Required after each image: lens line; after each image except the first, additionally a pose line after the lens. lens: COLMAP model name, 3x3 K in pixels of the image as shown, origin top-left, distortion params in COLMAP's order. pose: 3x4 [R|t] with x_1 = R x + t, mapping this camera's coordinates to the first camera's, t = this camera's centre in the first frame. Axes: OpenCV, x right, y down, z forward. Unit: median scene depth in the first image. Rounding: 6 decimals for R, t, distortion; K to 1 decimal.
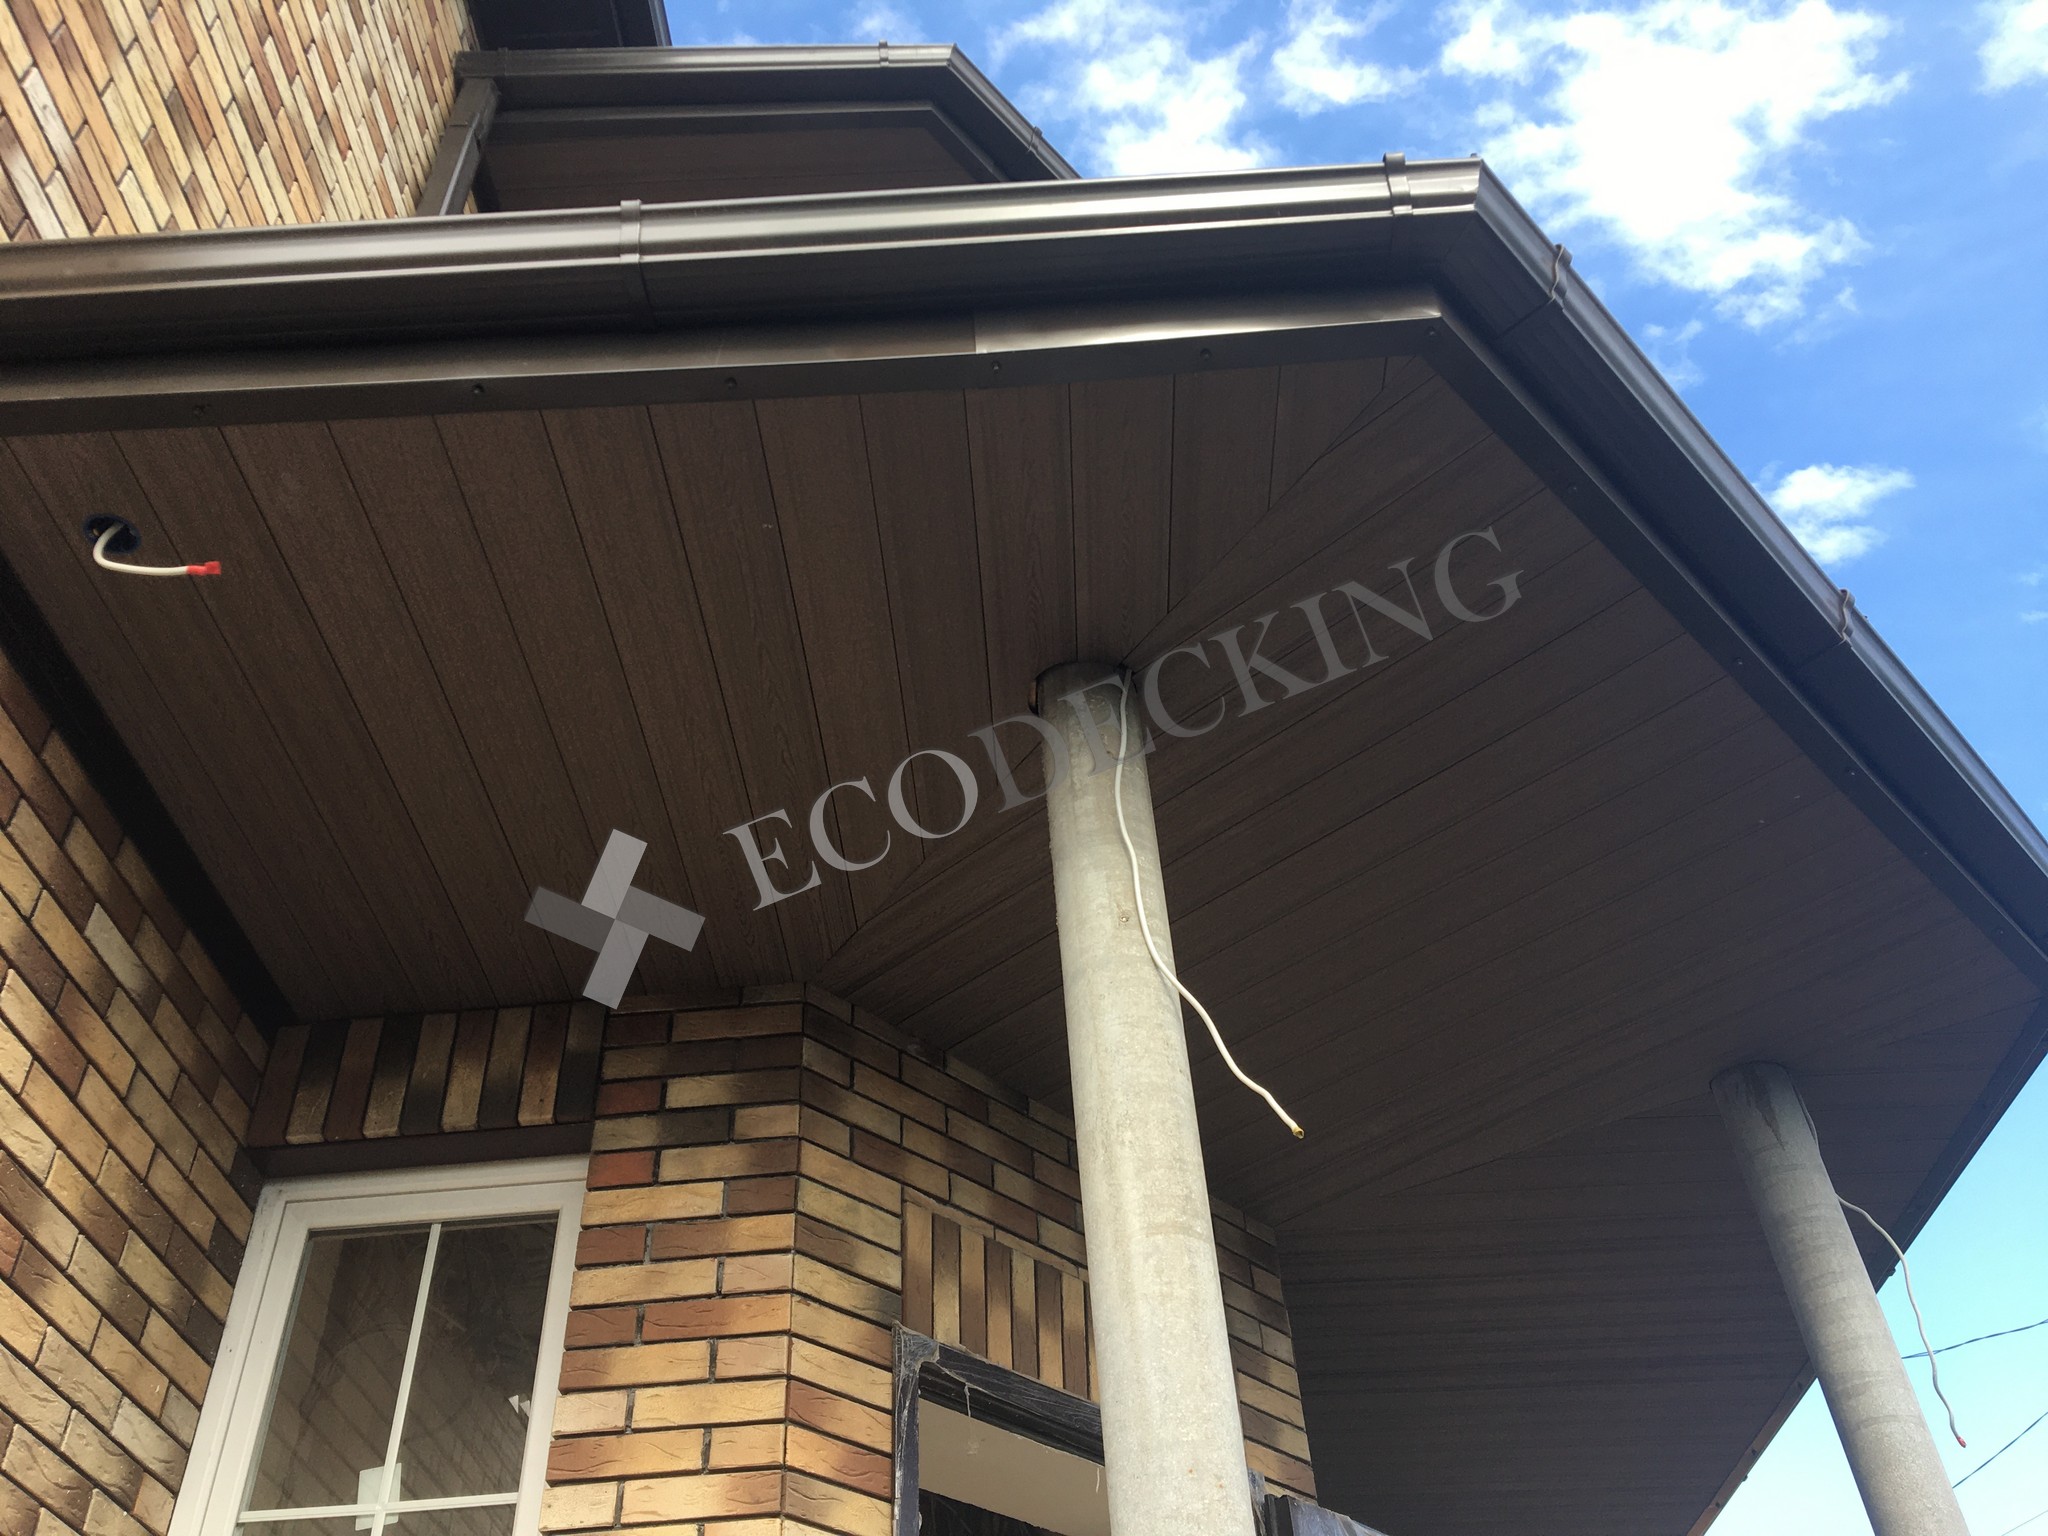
lens RADIAL K [[1709.0, 0, 996.1], [0, 1709.0, 757.5], [0, 0, 1]] dist [0.090540, -0.140260]
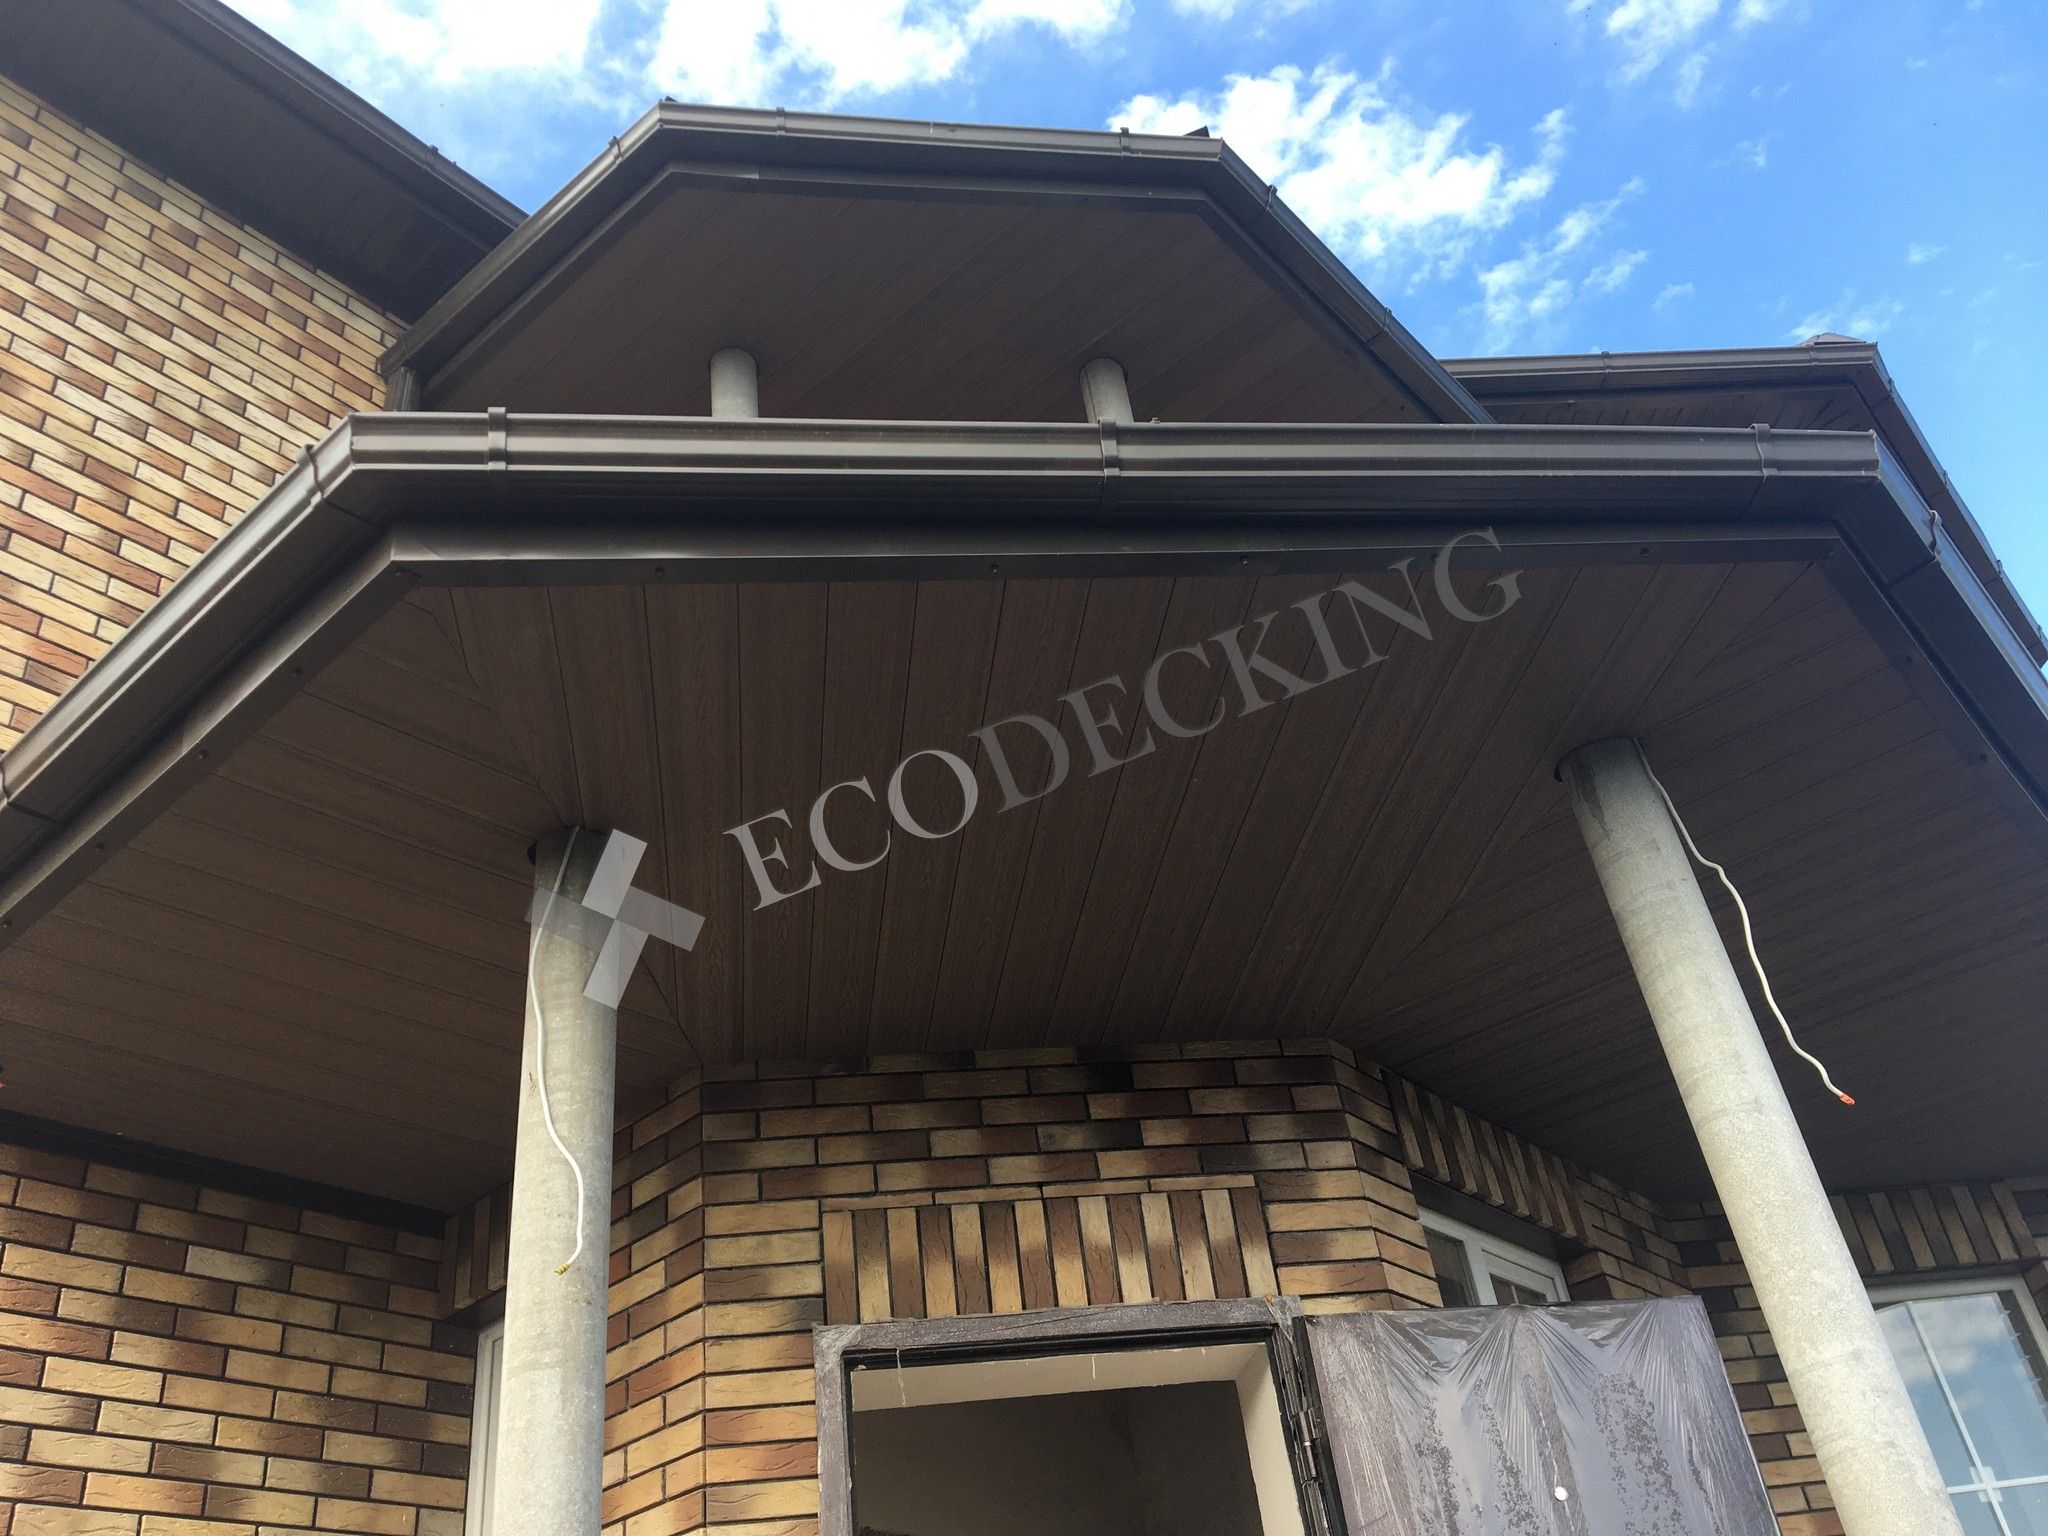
lens RADIAL K [[1705.9, 0, 1020.5], [0, 1705.9, 759.0], [0, 0, 1]] dist [0.102718, -0.179192]
pose [[0.776142, -0.408260, -0.480548, 0.762891], [0.481195, 0.875993, 0.032969, 0.012538], [0.407497, -0.256826, 0.876348, 0.106378]]
